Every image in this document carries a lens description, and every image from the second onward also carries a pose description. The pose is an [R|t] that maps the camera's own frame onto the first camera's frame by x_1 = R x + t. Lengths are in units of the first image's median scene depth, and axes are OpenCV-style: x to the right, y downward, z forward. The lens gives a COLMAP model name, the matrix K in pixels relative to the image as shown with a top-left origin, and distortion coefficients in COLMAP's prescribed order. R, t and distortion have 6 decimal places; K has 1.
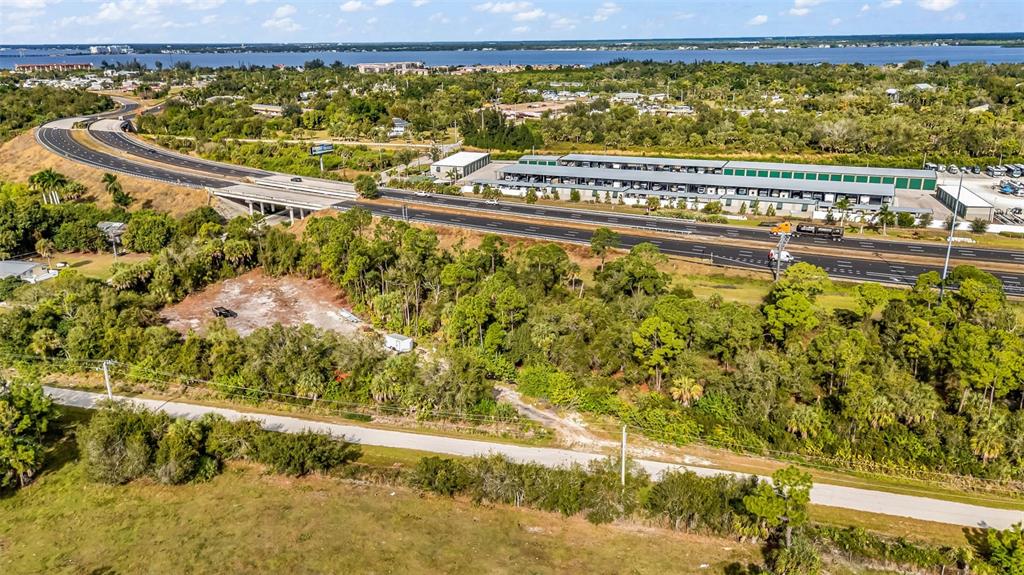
lens RADIAL K [[752.7, 0, 512.9], [0, 752.7, 292.2], [0, 0, 1]] dist [0.069498, -0.057703]
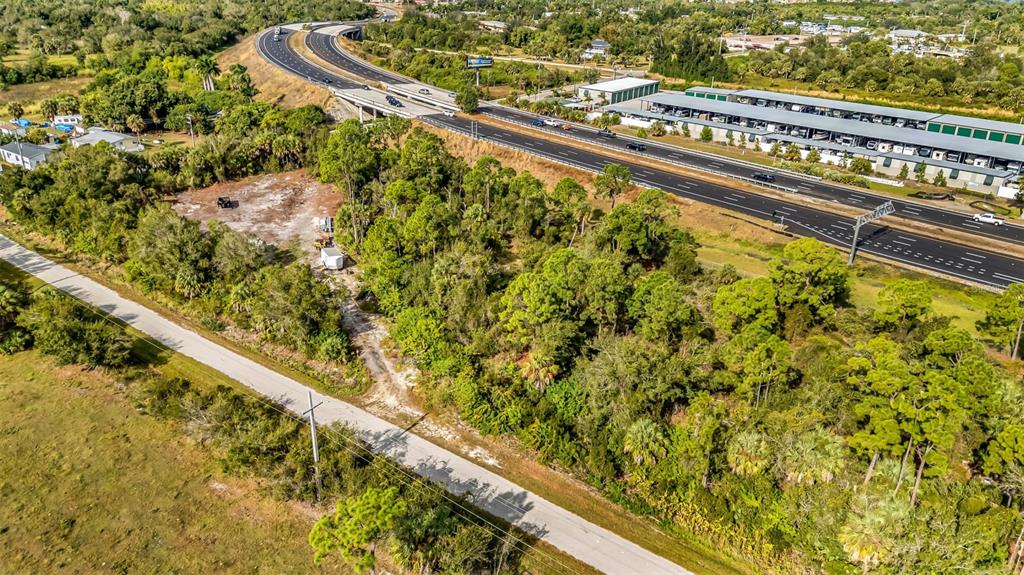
lens RADIAL K [[756.5, 0, 513.2], [0, 756.5, 285.5], [0, 0, 1]] dist [0.058988, -0.047280]
pose [[0.927571, 0.173244, -0.331058, 0.197683], [-0.148638, 0.983978, 0.098461, -0.012914], [0.342811, -0.042122, 0.938459, 0.113166]]
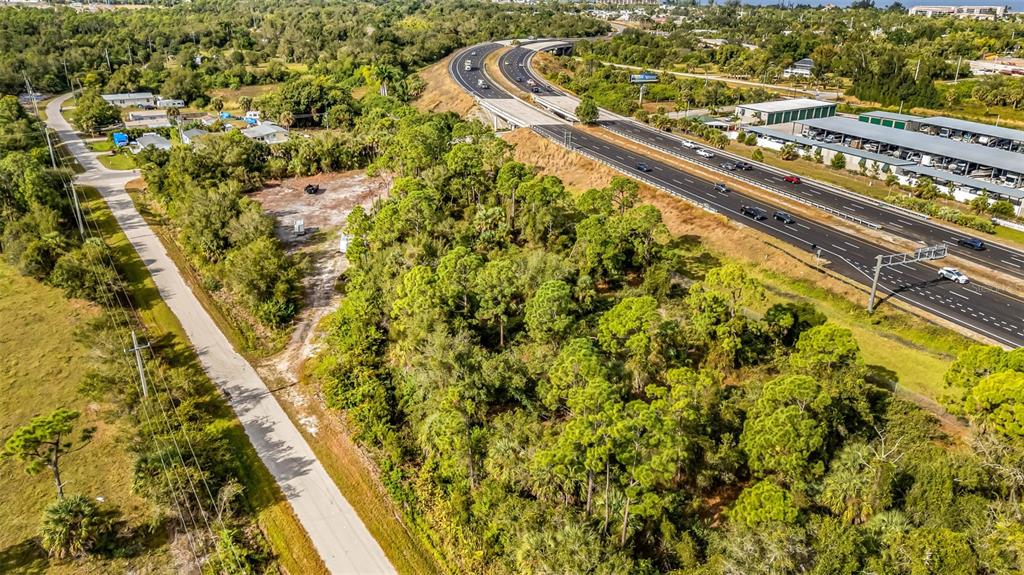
lens RADIAL K [[755.9, 0, 512.0], [0, 755.9, 287.5], [0, 0, 1]] dist [0.057365, -0.055511]
pose [[0.746788, 0.268775, -0.608332, 0.348951], [-0.231751, 0.962535, 0.140774, -0.037230], [0.623377, 0.035853, 0.781099, 0.189613]]
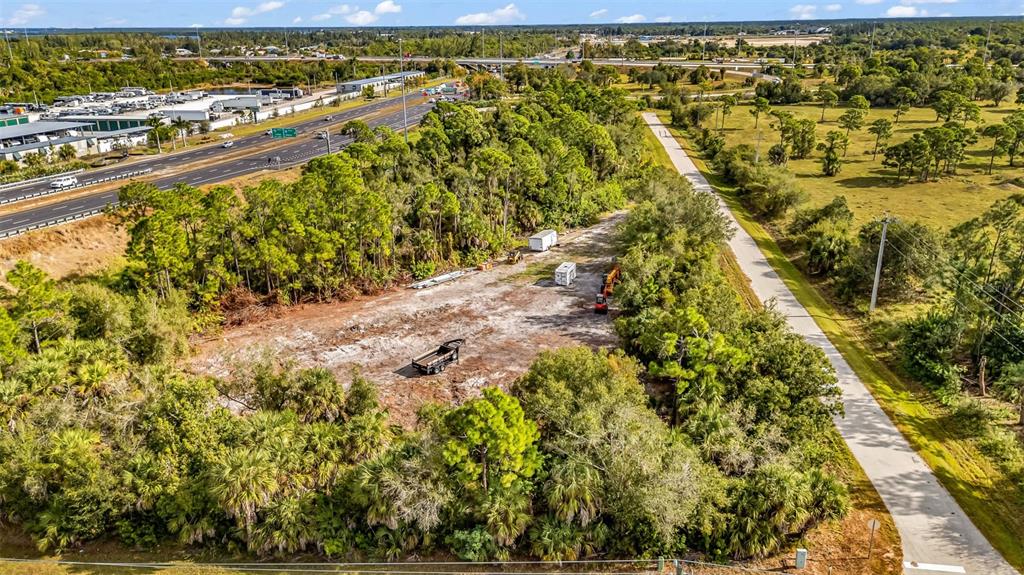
lens RADIAL K [[752.7, 0, 512.9], [0, 752.7, 292.2], [0, 0, 1]] dist [0.069498, -0.057703]
pose [[-0.170557, -0.315637, 0.933426, -0.514416], [0.326534, 0.875672, 0.355772, -0.104420], [-0.929670, 0.365474, -0.046286, 0.591881]]
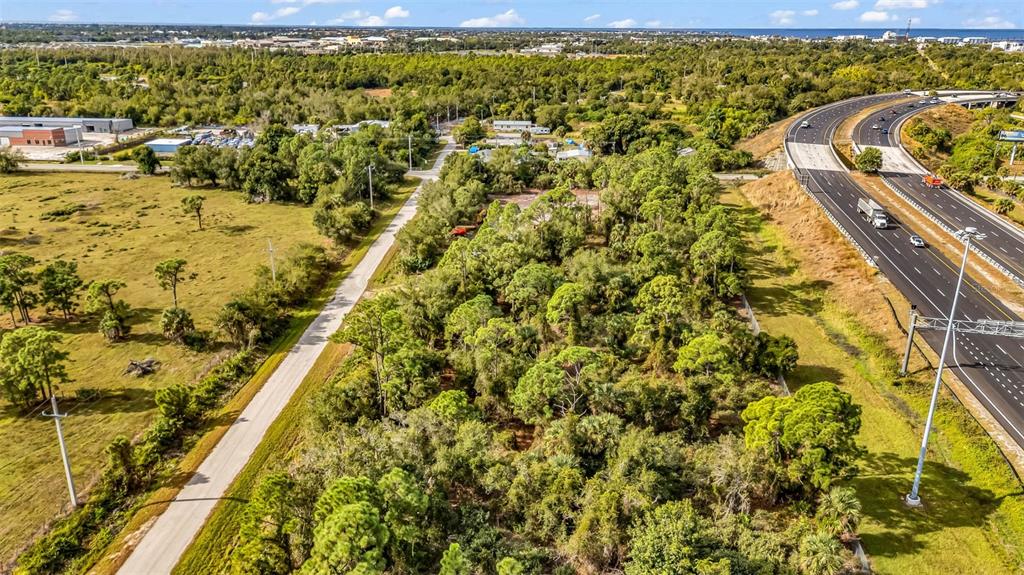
lens RADIAL K [[752.7, 0, 512.9], [0, 752.7, 292.2], [0, 0, 1]] dist [0.069498, -0.057703]
pose [[0.221371, 0.335723, -0.915579, 0.561170], [-0.318734, 0.912217, 0.257426, -0.090354], [0.921631, 0.234840, 0.308945, 0.338543]]
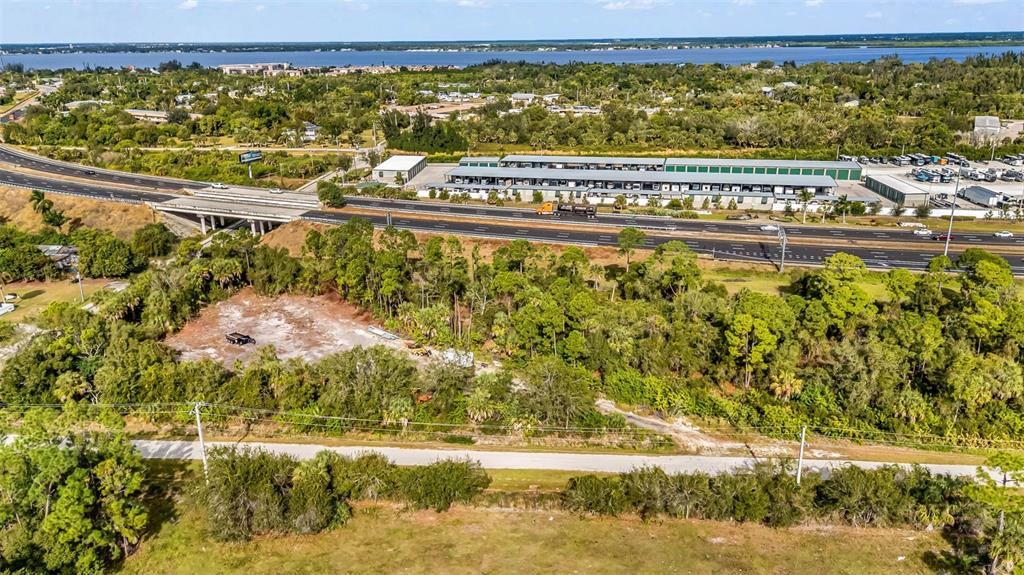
lens RADIAL K [[752.7, 0, 512.9], [0, 752.7, 292.2], [0, 0, 1]] dist [0.069498, -0.057703]
pose [[0.983151, -0.058057, 0.173332, -0.131518], [0.058231, 0.998295, 0.004086, -0.008485], [-0.173274, 0.006076, 0.984855, 0.028068]]
